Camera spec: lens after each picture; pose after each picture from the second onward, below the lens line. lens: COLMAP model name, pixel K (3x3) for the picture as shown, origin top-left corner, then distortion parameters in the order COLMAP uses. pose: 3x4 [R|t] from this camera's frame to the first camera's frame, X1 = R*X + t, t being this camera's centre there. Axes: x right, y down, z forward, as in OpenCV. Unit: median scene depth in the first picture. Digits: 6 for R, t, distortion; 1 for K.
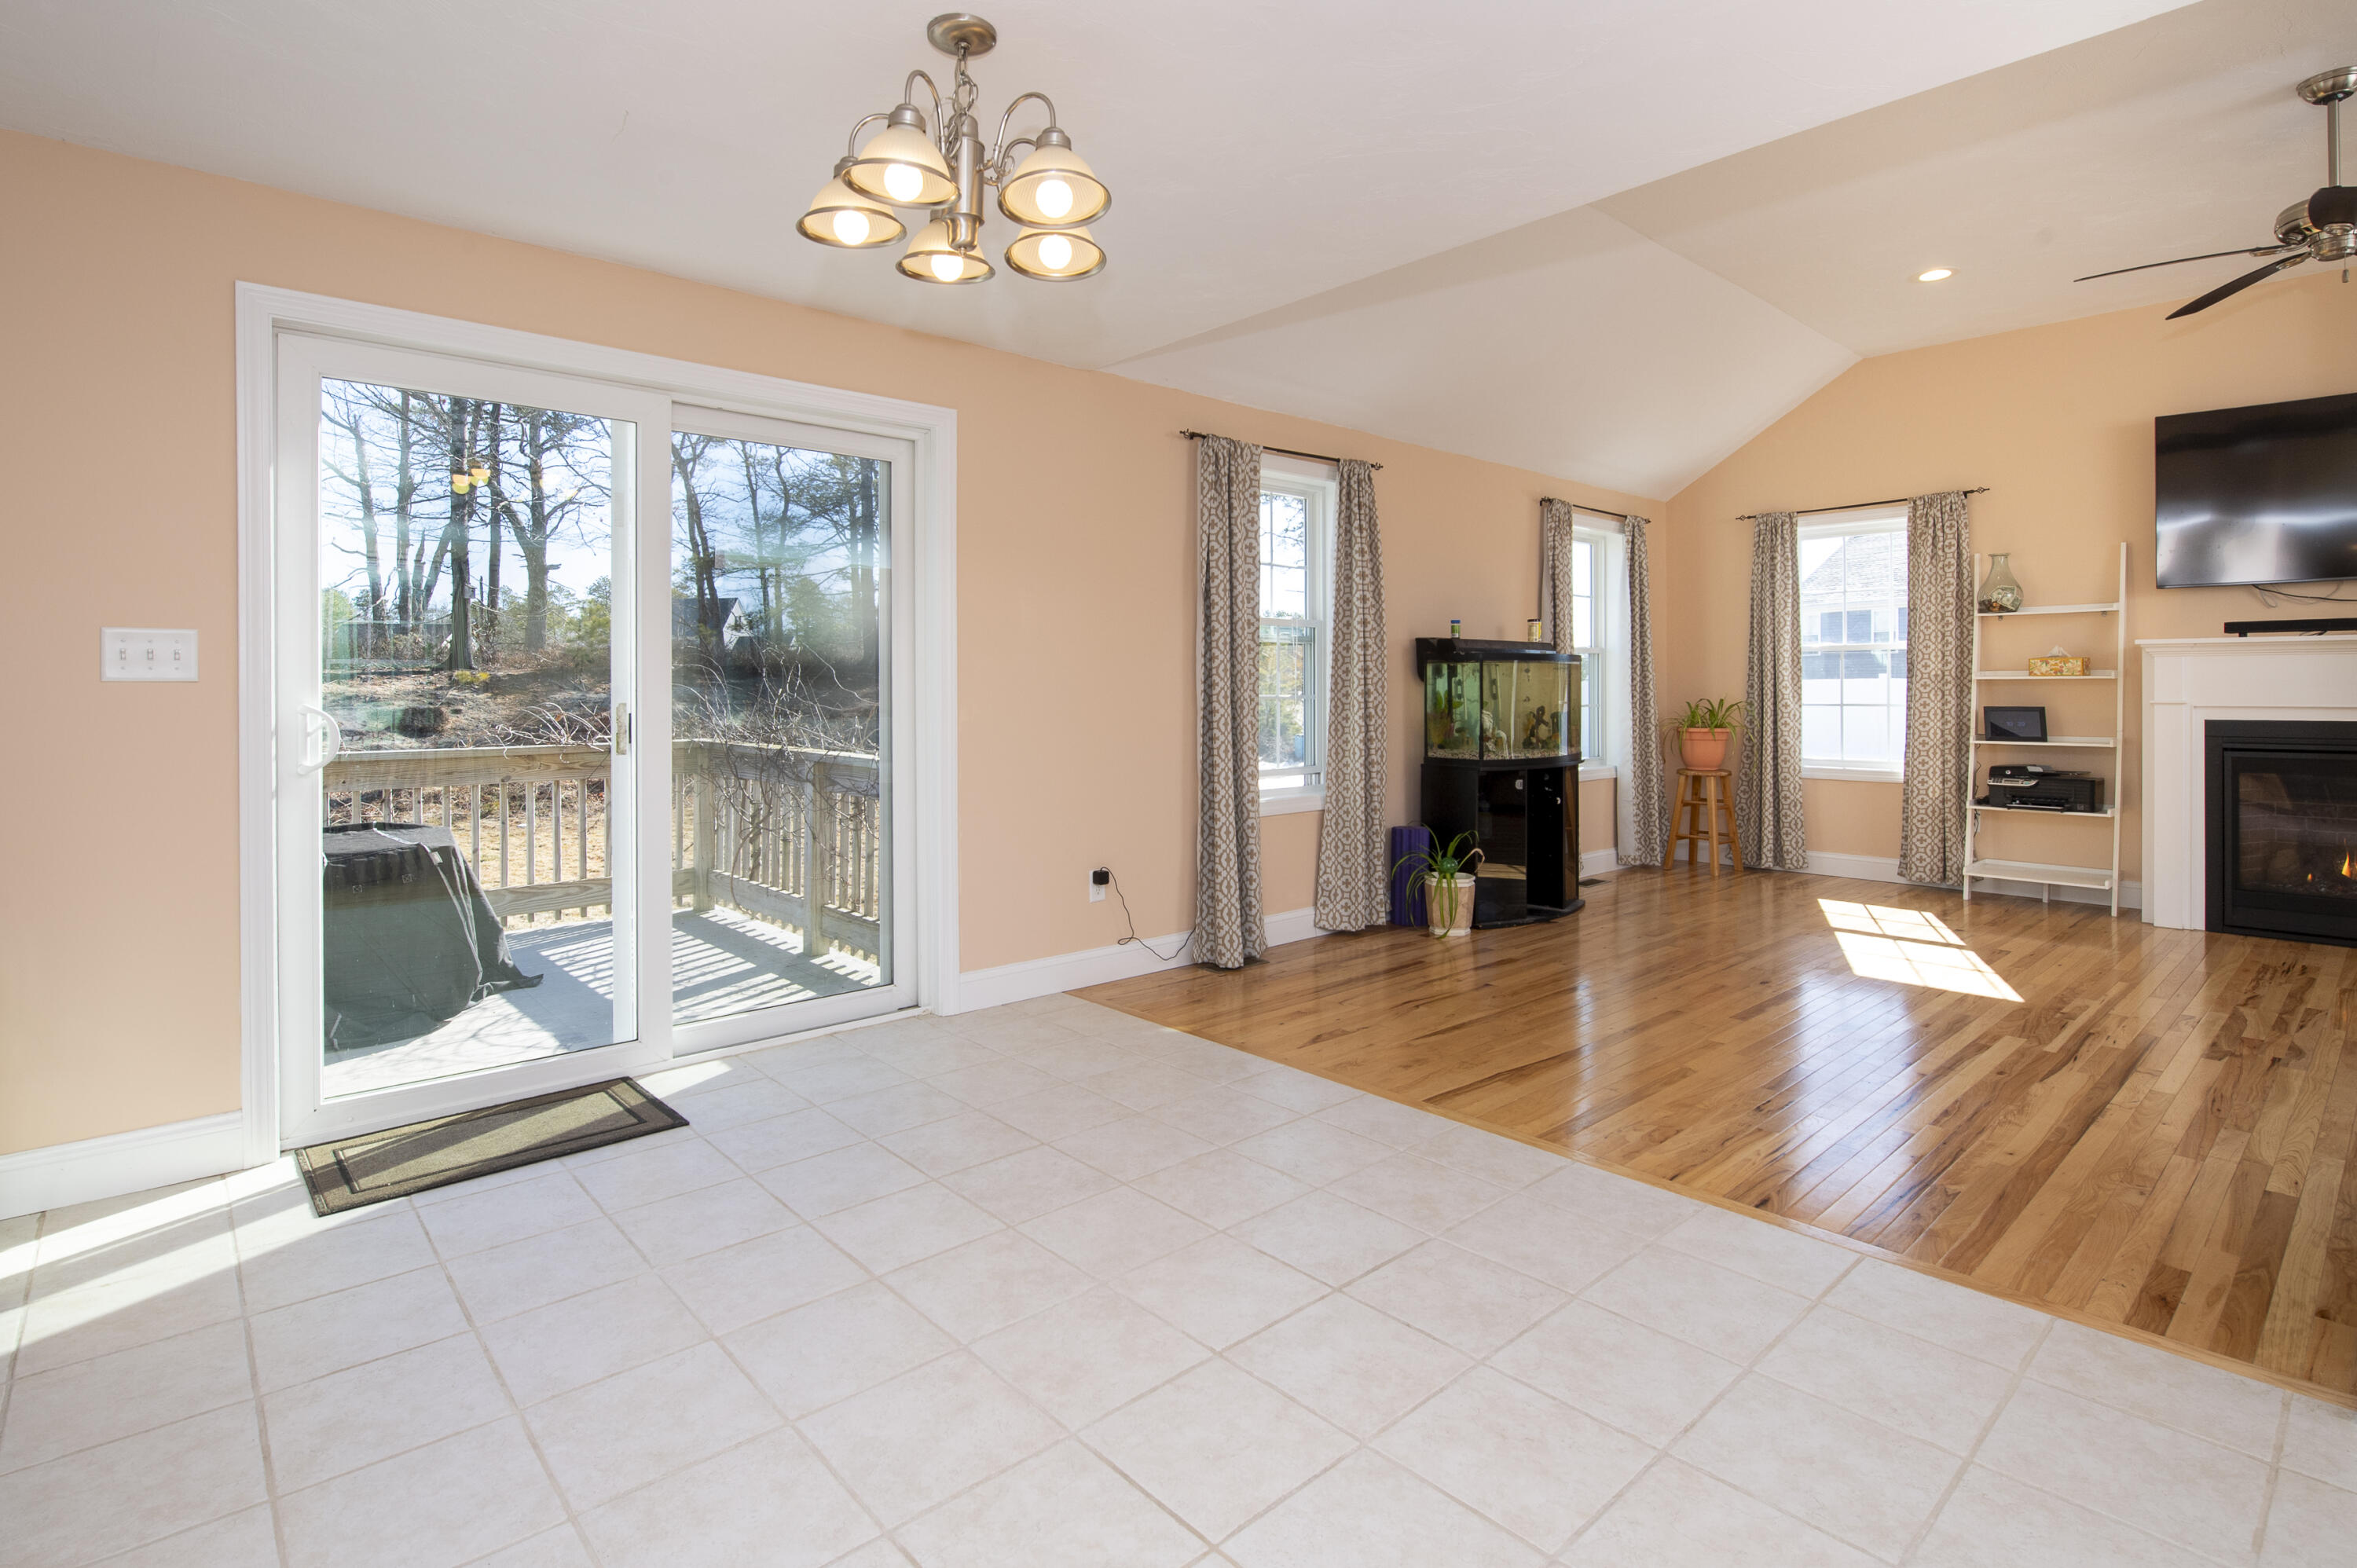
lens RADIAL K [[1149.0, 0, 1168.4], [0, 1149.0, 694.0], [0, 0, 1]] dist [-0.009402, -0.000286]
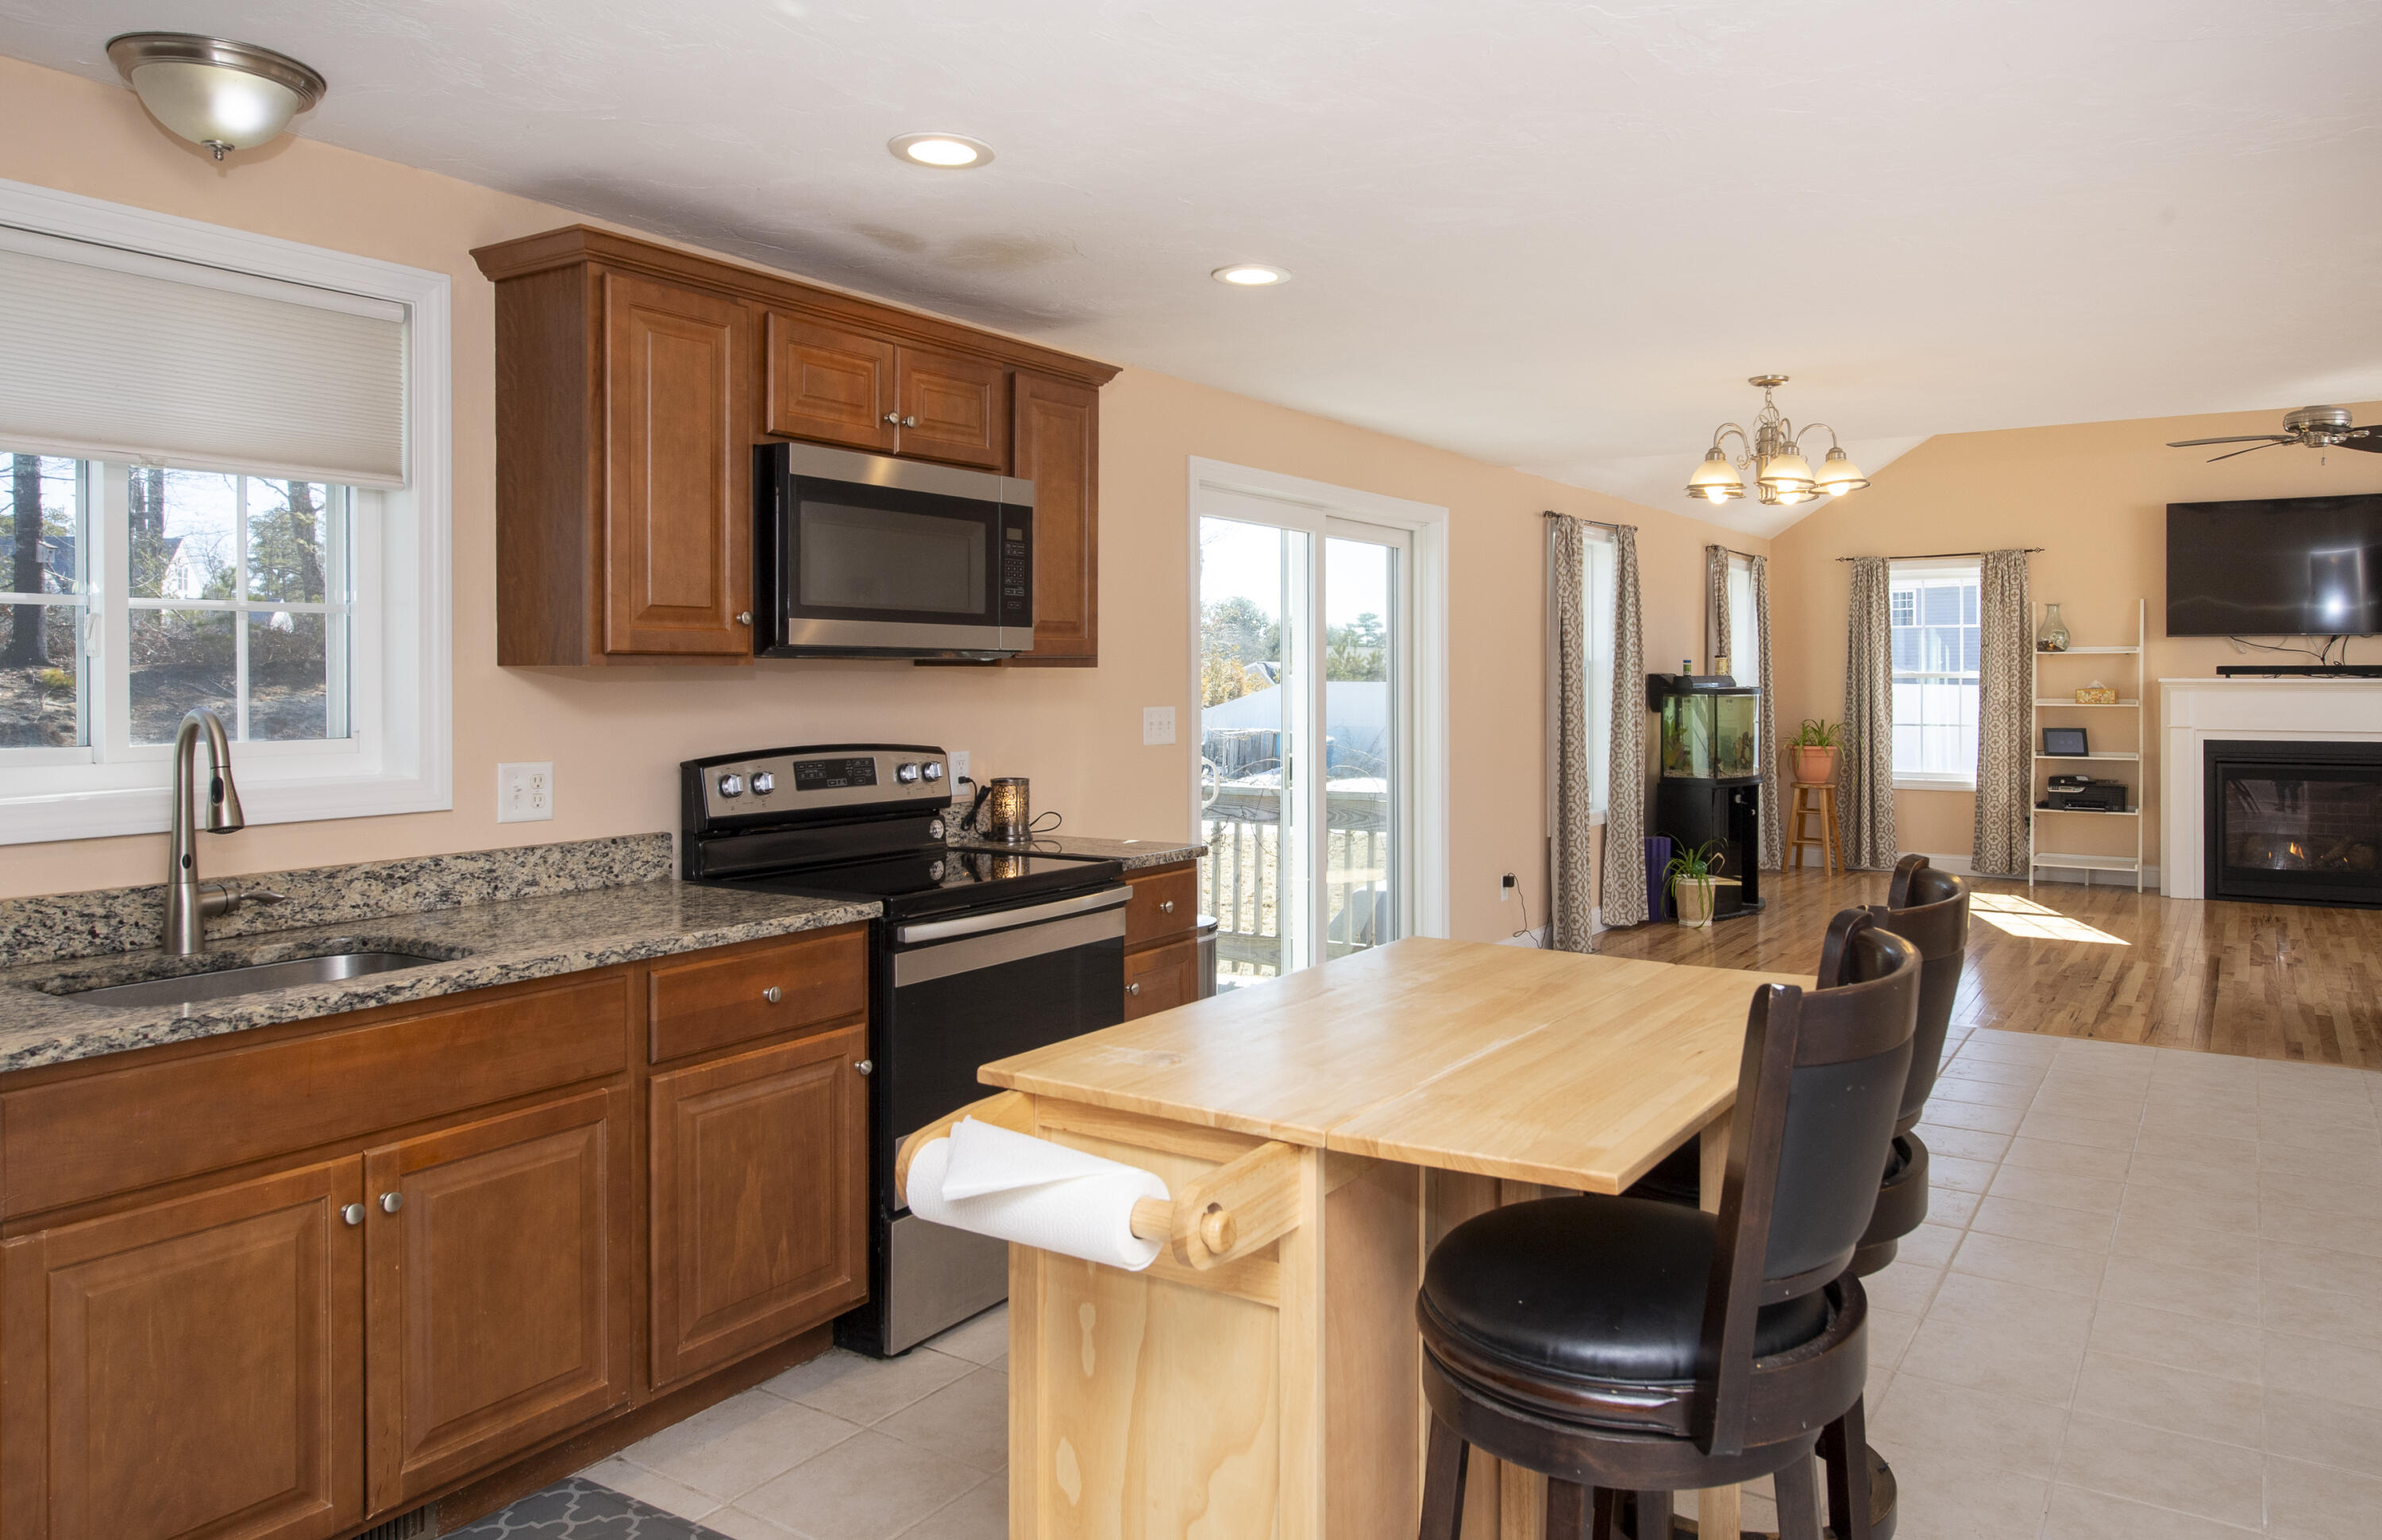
lens RADIAL K [[1598.2, 0, 1259.5], [0, 1598.2, 681.5], [0, 0, 1]] dist [-0.001287, -0.001172]
pose [[0.958597, 0.000266, 0.284767, -0.596836], [-0.000122, 1.000000, -0.000523, -0.038880], [-0.284767, 0.000466, 0.958597, -0.415230]]
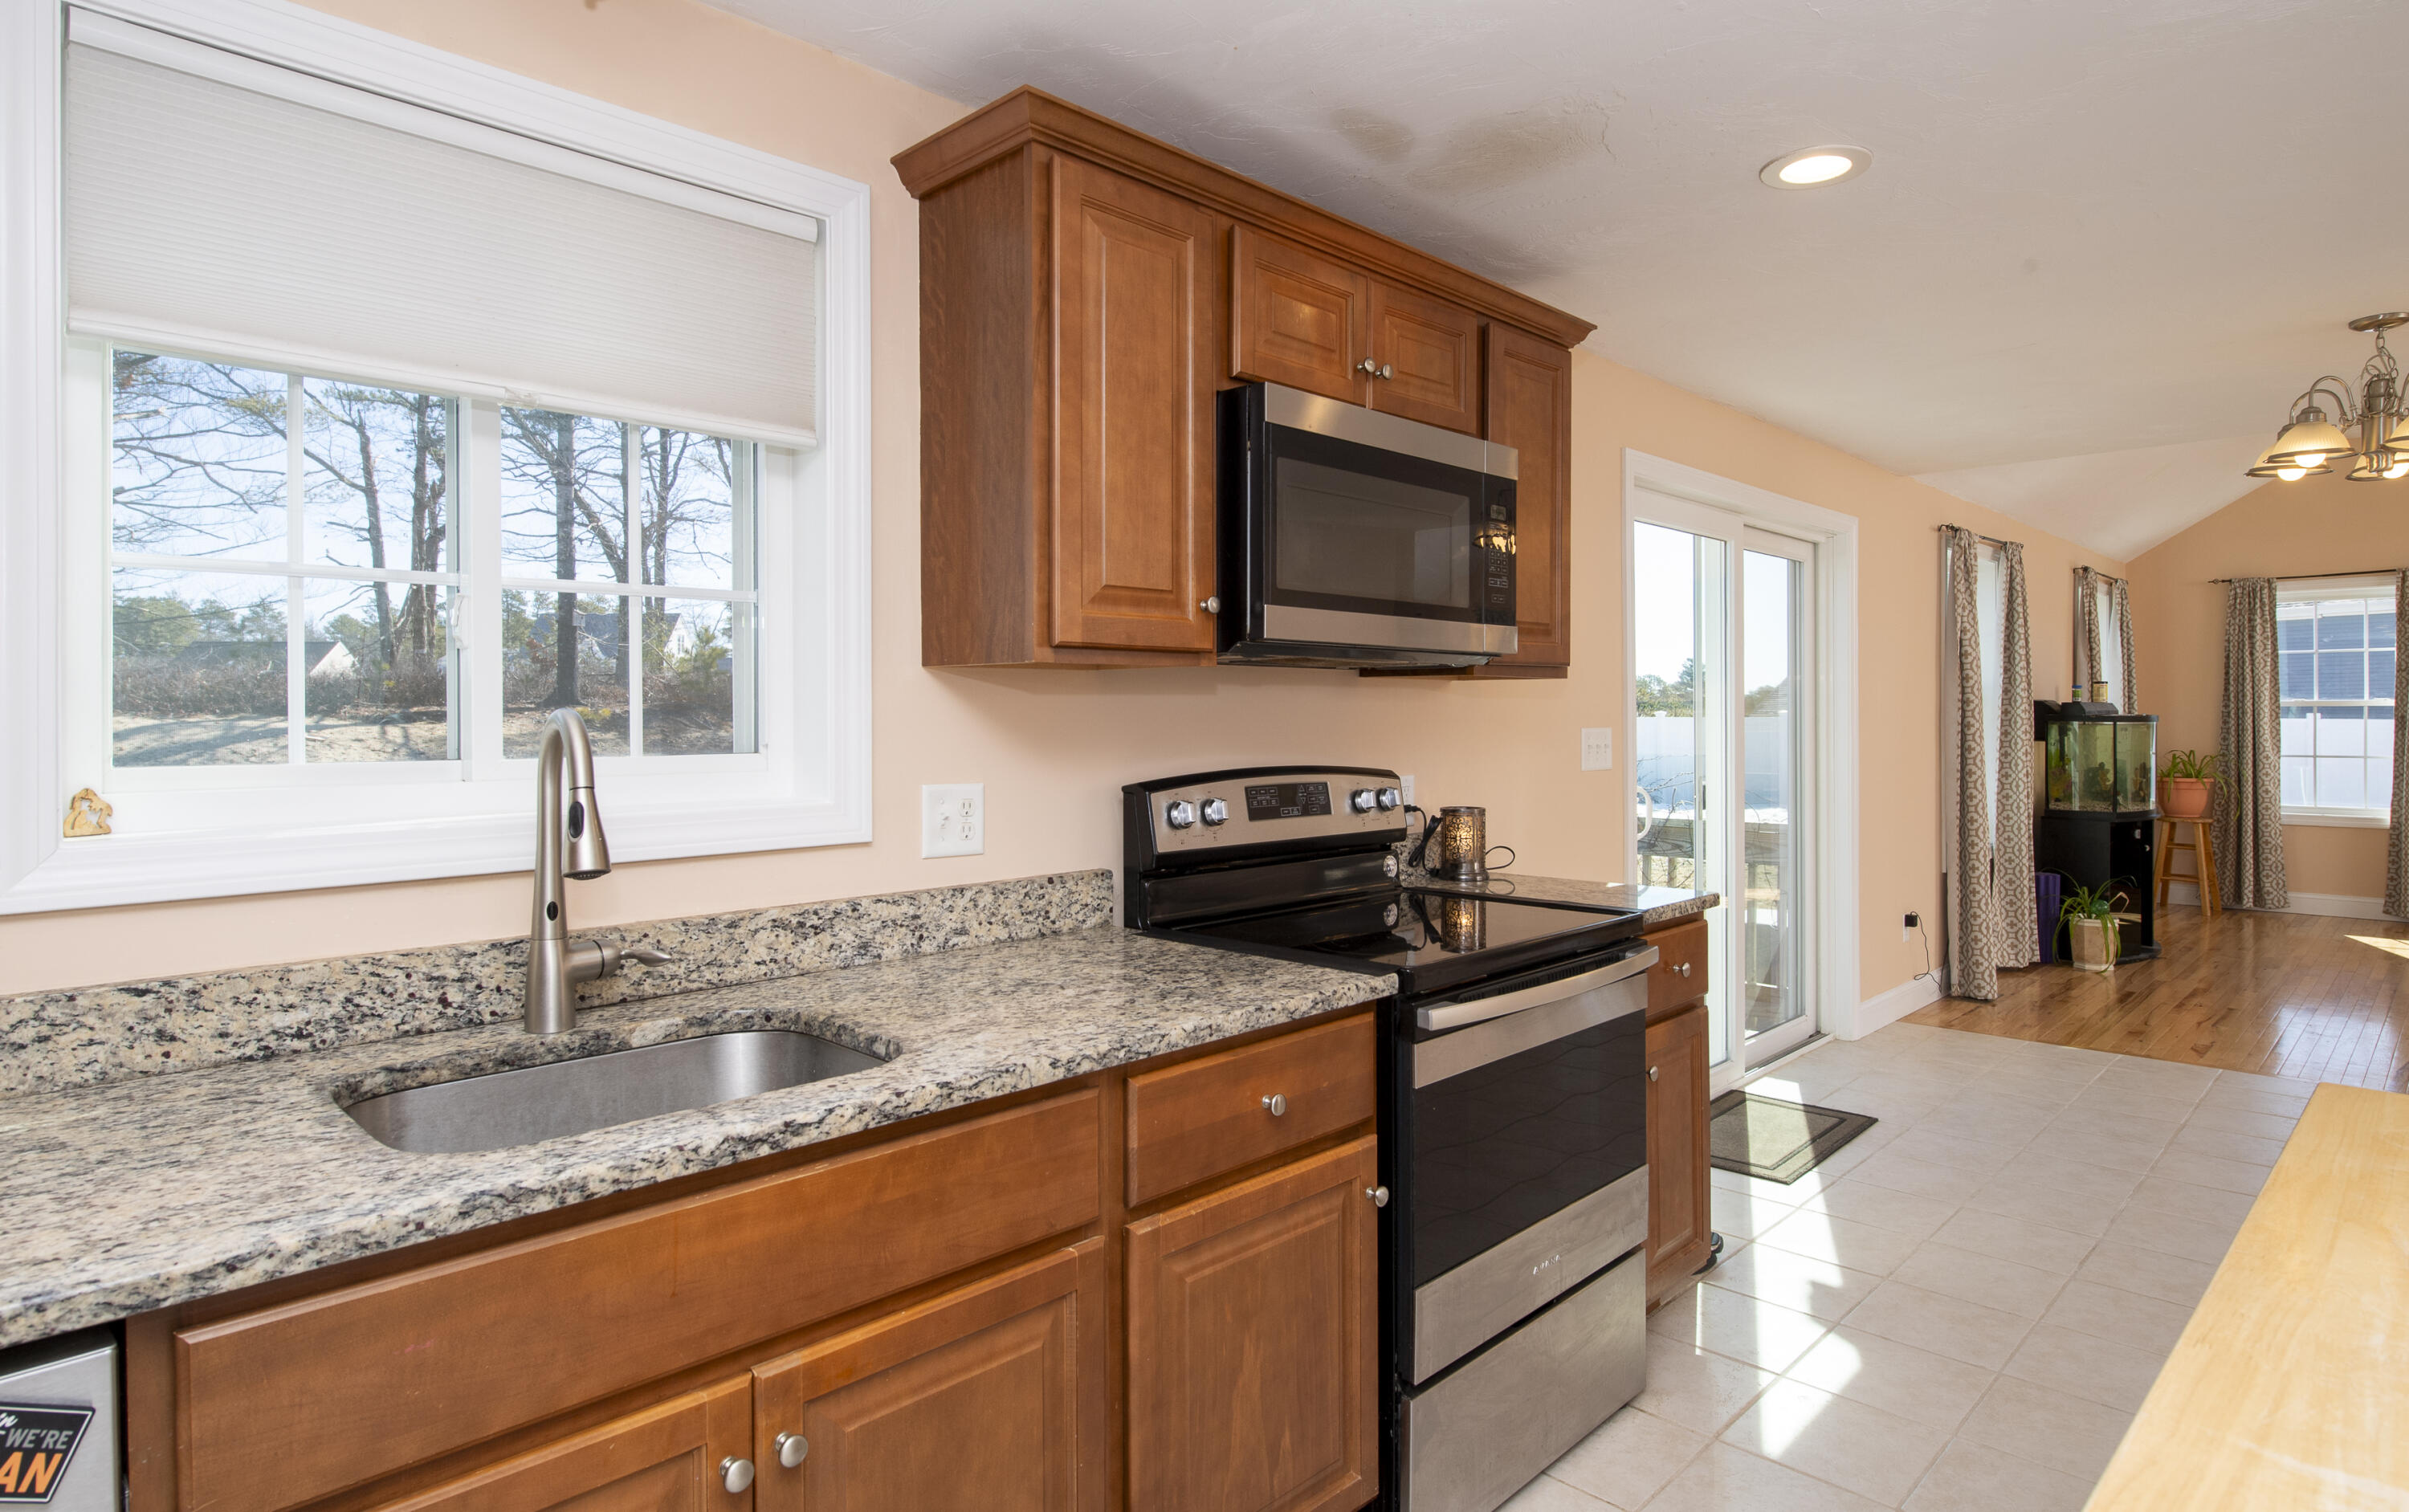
lens RADIAL K [[1313.8, 0, 1197.0], [0, 1313.8, 718.6], [0, 0, 1]] dist [-0.004359, -0.000634]
pose [[0.997651, -0.000439, 0.068495, -0.639910], [0.000545, 0.999999, -0.001521, -0.029123], [-0.068495, 0.001555, 0.997650, -0.187234]]
